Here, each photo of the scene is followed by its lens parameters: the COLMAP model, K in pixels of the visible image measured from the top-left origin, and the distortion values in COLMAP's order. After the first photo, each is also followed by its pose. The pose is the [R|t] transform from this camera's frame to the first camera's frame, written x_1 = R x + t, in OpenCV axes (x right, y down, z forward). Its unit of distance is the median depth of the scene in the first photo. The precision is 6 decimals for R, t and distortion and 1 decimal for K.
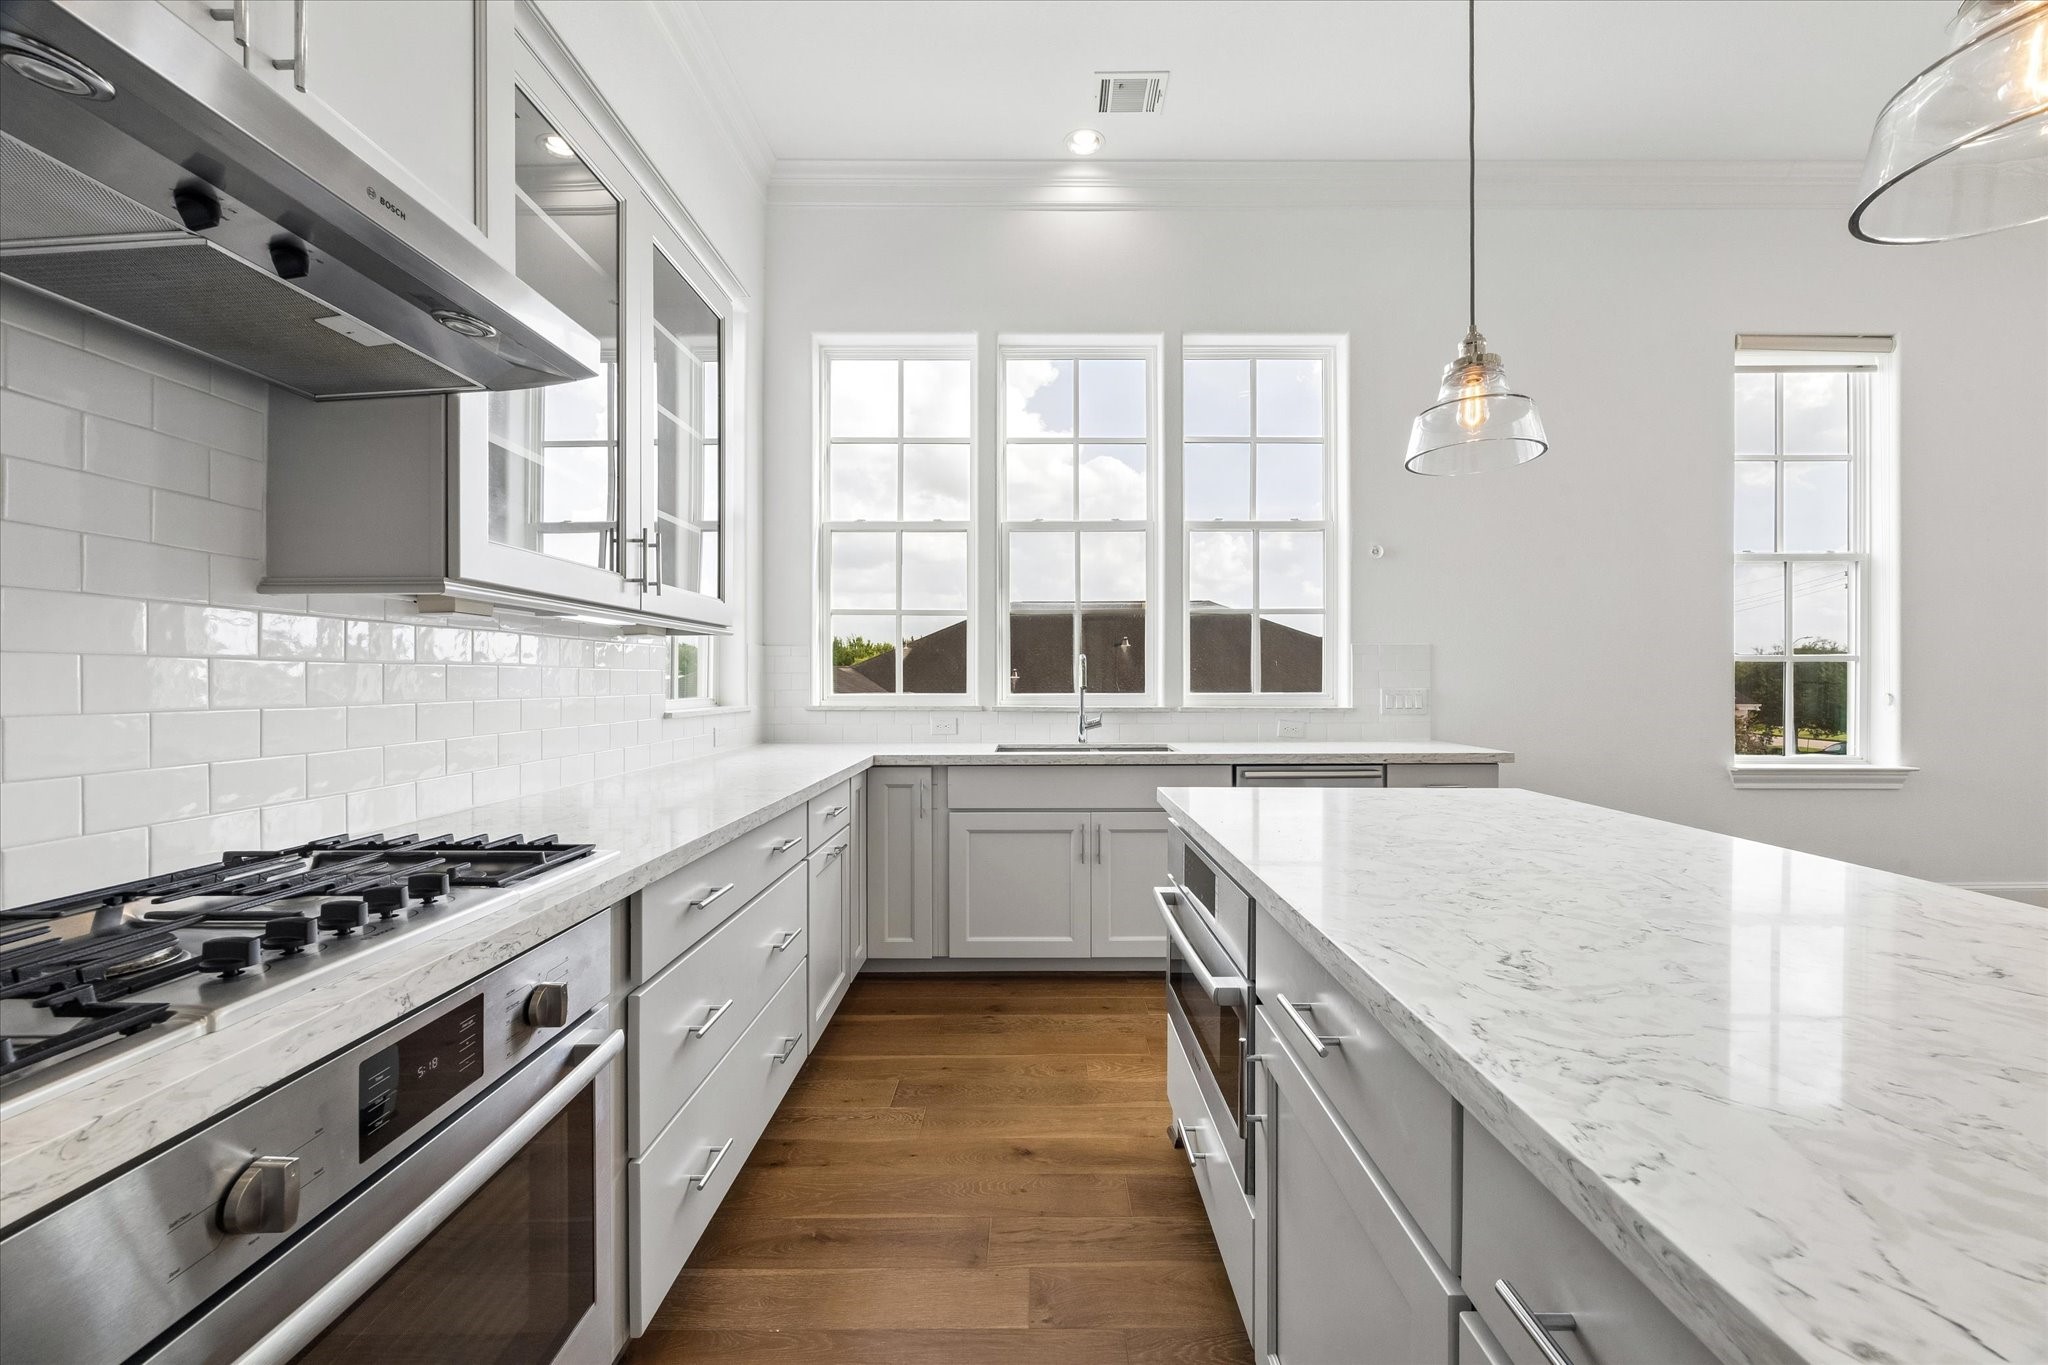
lens RADIAL K [[779.3, 0, 1028.2], [0, 779.3, 680.5], [0, 0, 1]] dist [0.008599, -0.000219]
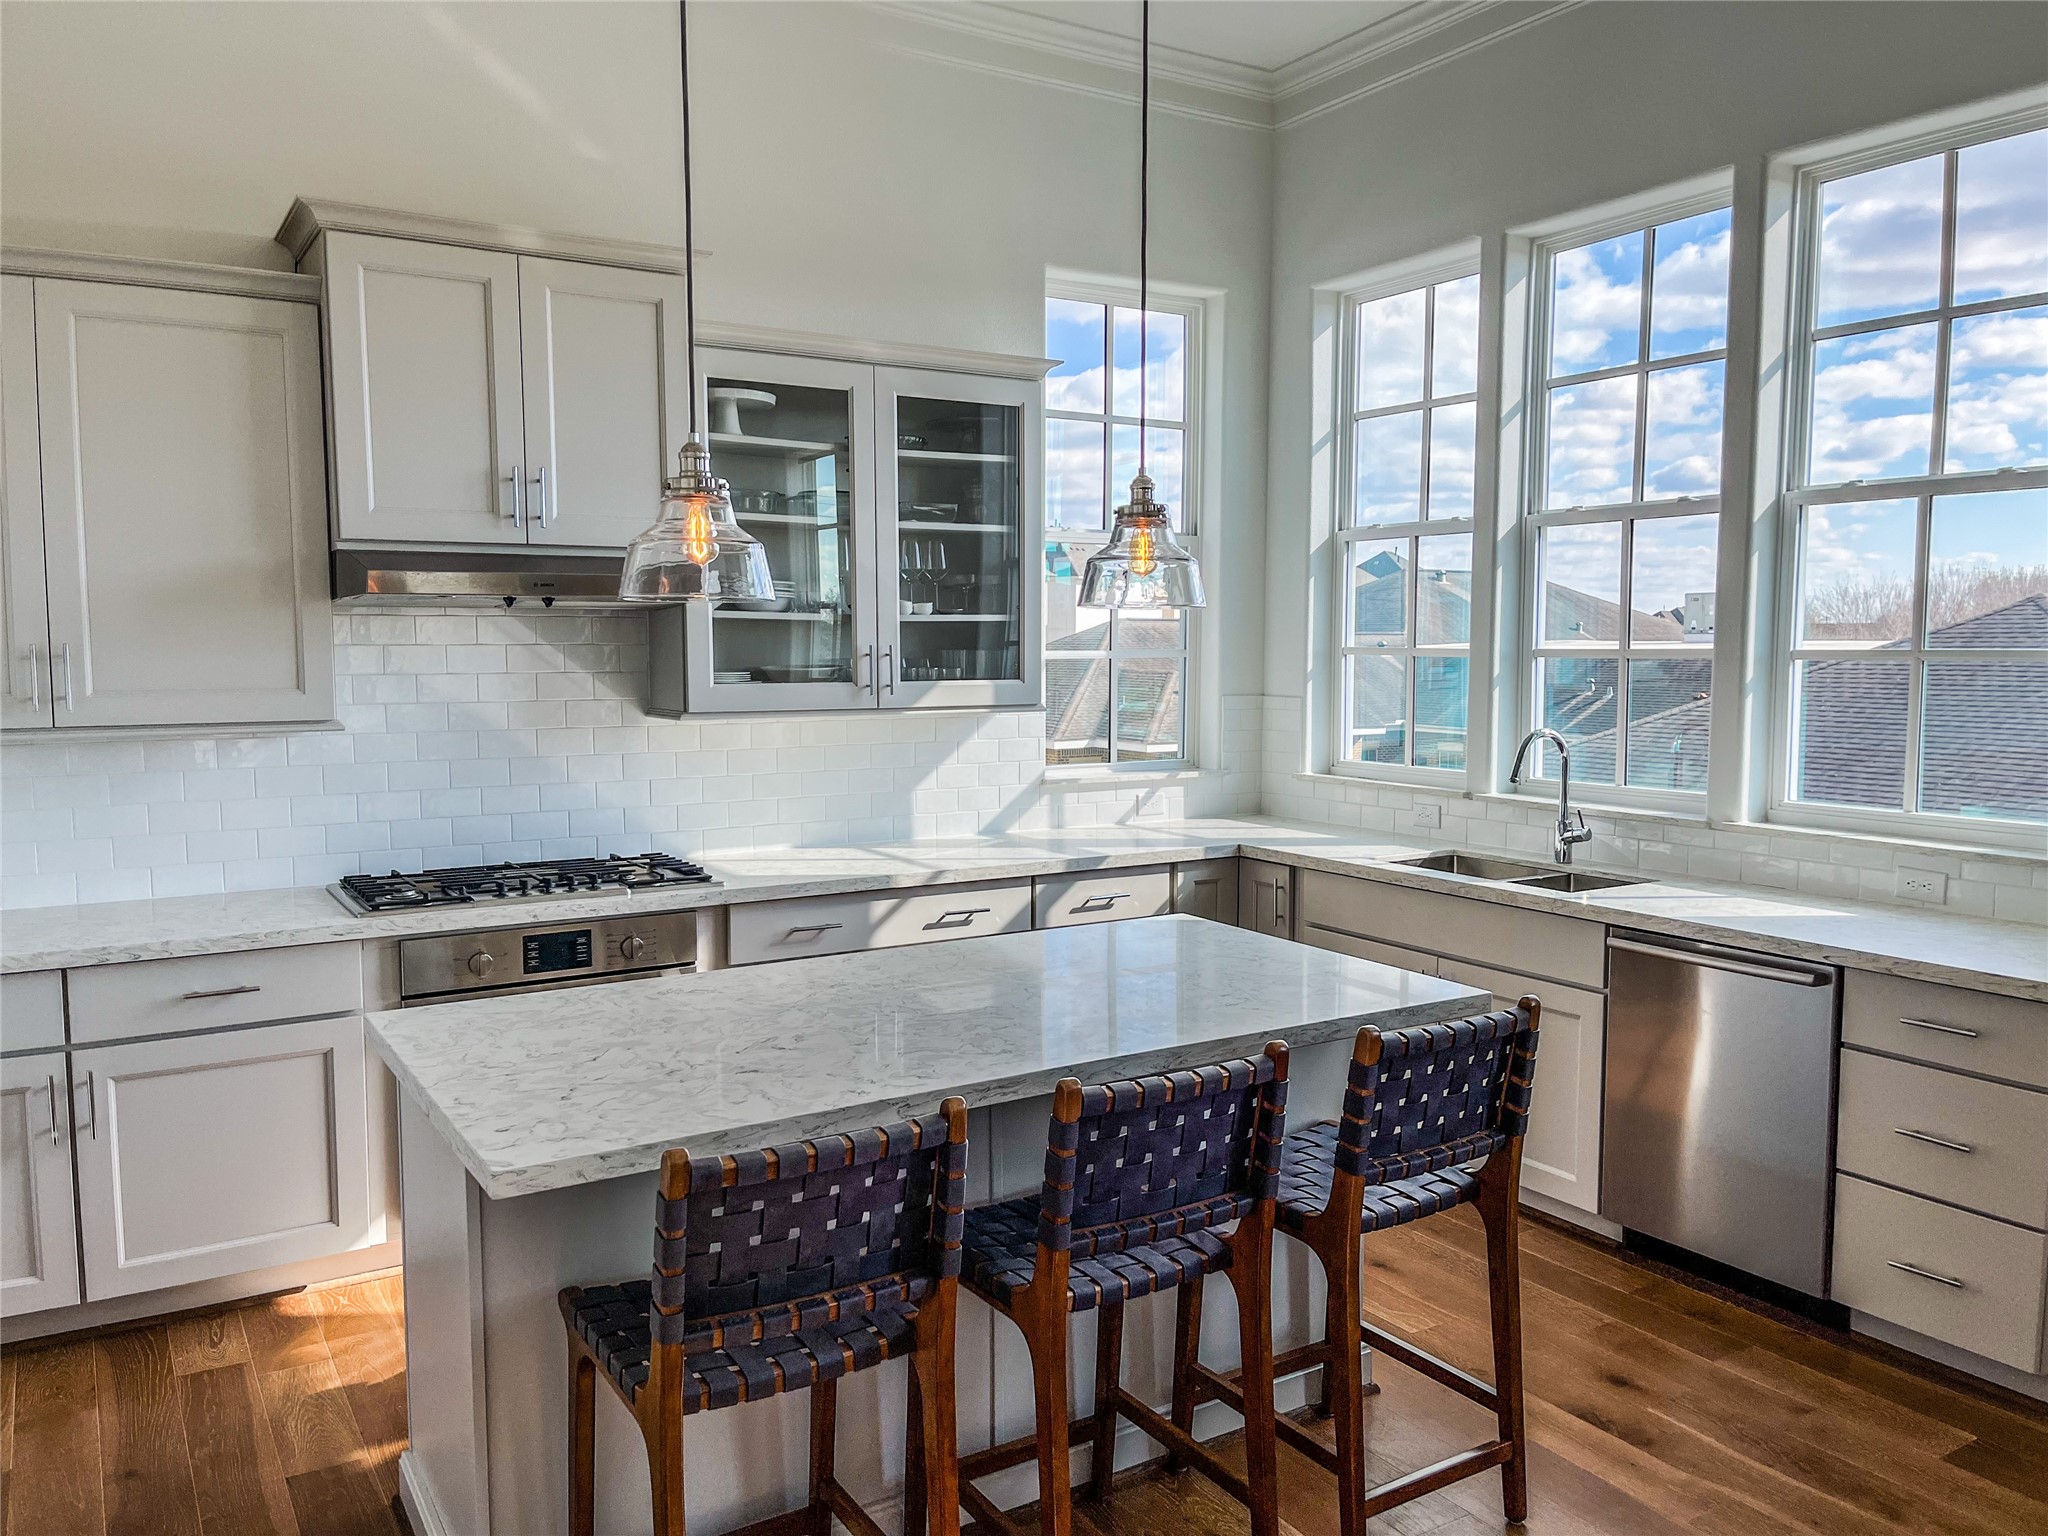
lens RADIAL K [[1549.0, 0, 1021.4], [0, 1549.0, 776.4], [0, 0, 1]] dist [0.001110, -0.003590]
pose [[0.518488, 0.074284, -0.851852, 0.910064], [-0.001772, 0.996311, 0.085803, -0.100340], [0.855083, -0.042978, 0.516707, -0.043627]]
